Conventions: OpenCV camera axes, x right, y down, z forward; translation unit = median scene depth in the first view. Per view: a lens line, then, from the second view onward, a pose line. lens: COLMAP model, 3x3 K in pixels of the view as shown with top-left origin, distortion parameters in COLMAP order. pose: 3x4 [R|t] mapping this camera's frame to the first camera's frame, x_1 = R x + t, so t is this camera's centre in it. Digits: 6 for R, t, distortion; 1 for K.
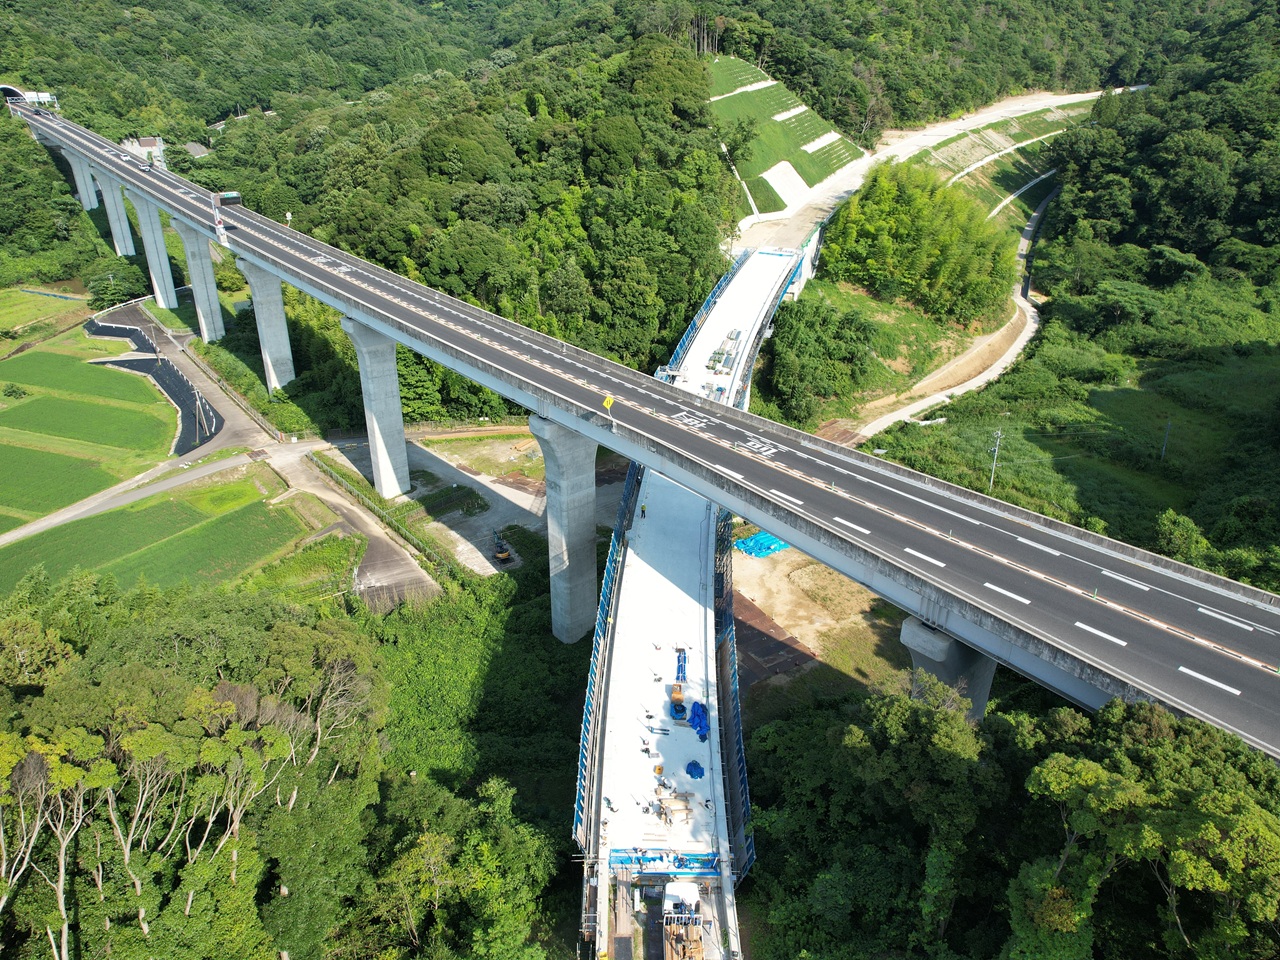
lens RADIAL K [[924.0, 0, 640.0], [0, 924.0, 480.0], [0, 0, 1]] dist [-0.072781, 0.063057]
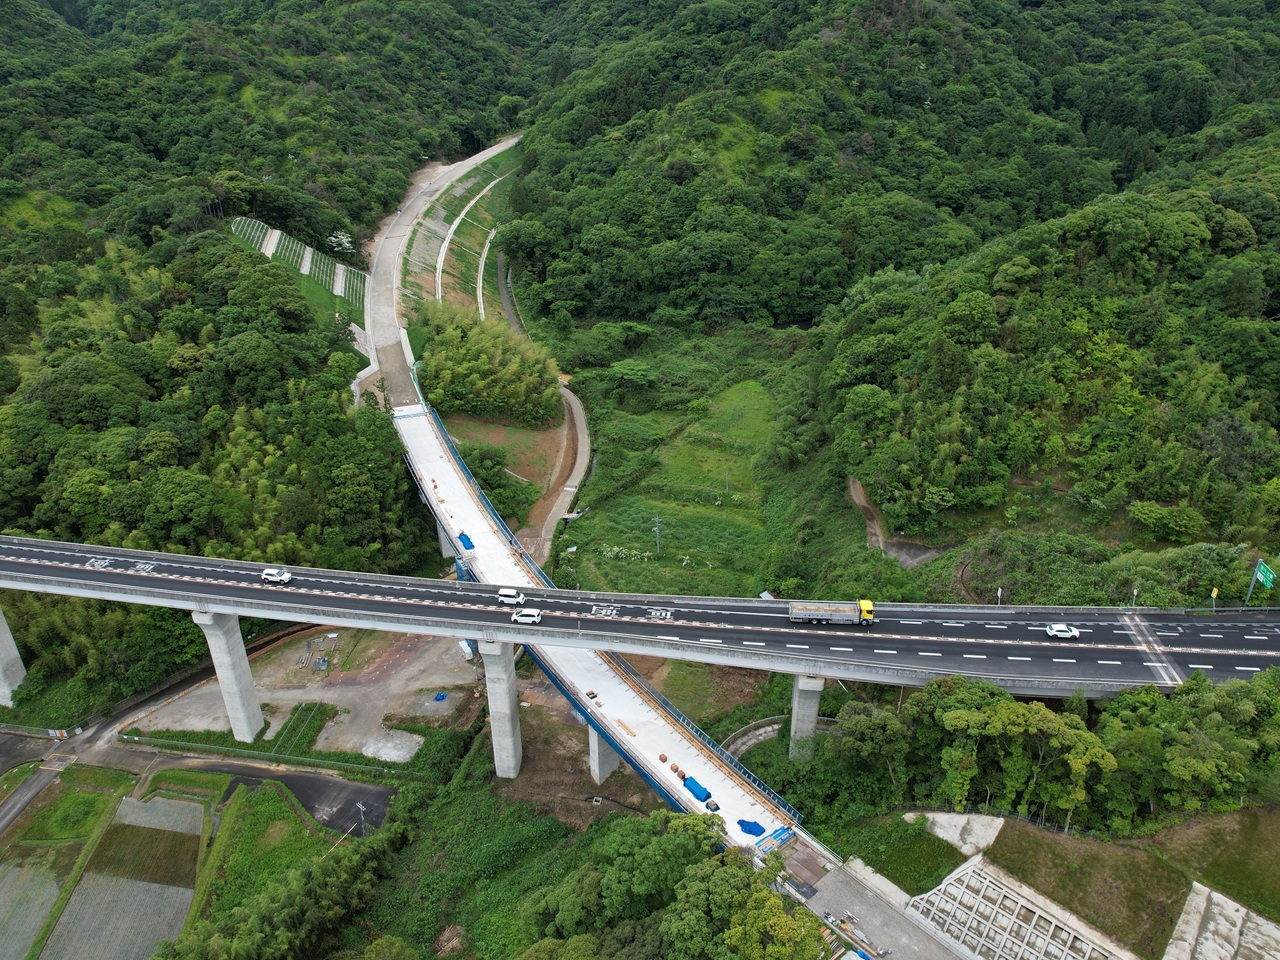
lens RADIAL K [[924.0, 0, 640.0], [0, 924.0, 480.0], [0, 0, 1]] dist [-0.072781, 0.063057]
pose [[0.756045, -0.305201, 0.579007, -0.811935], [0.296422, 0.948368, 0.112840, -0.474625], [-0.583550, 0.086318, 0.807476, -0.384861]]
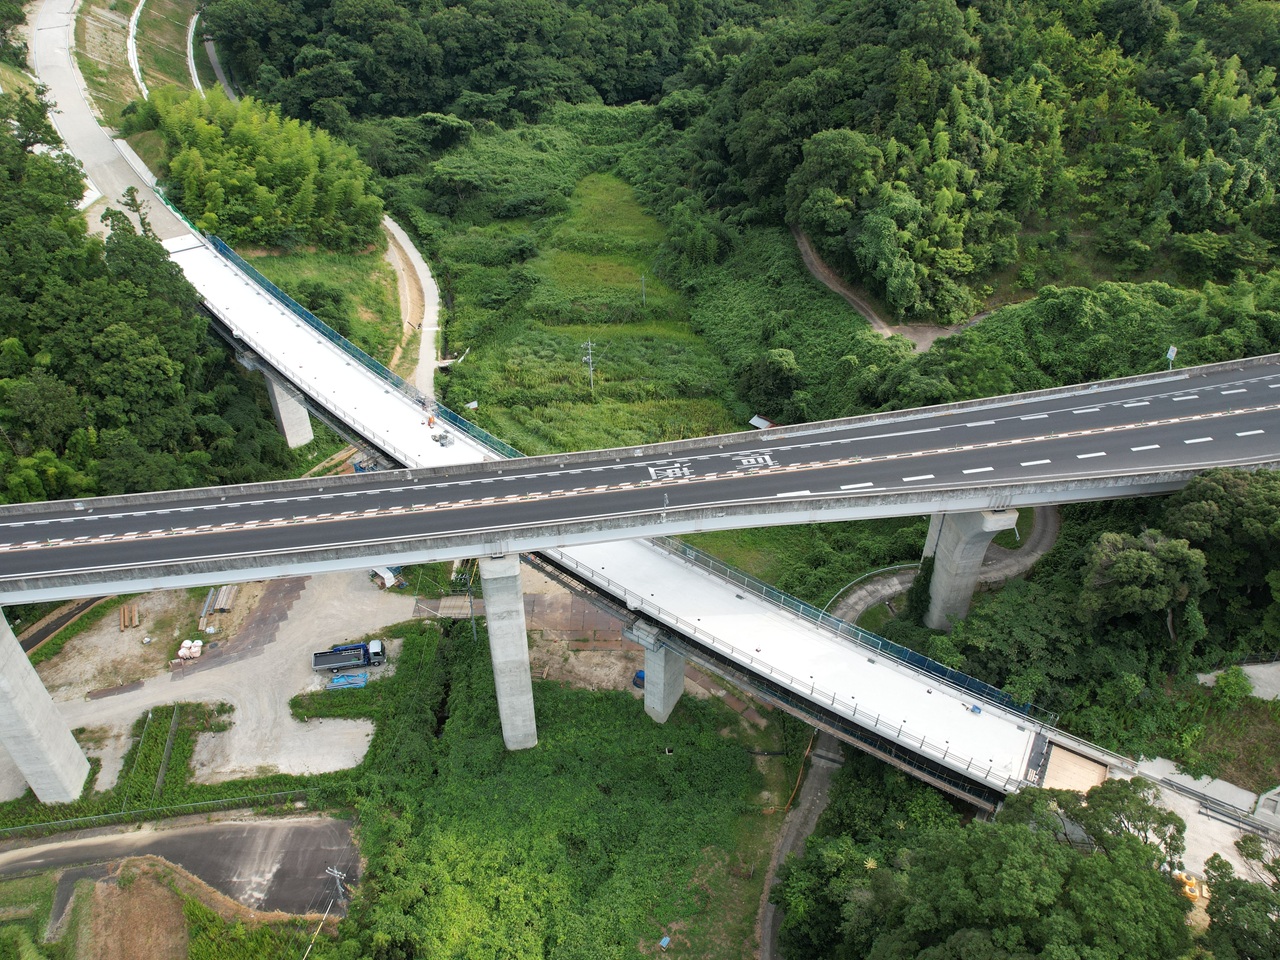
lens RADIAL K [[924.0, 0, 640.0], [0, 924.0, 480.0], [0, 0, 1]] dist [-0.072781, 0.063057]
pose [[0.507674, -0.511307, 0.693421, -0.708952], [0.377827, 0.855459, 0.354170, -0.454267], [-0.774283, 0.082190, 0.627480, 0.415838]]
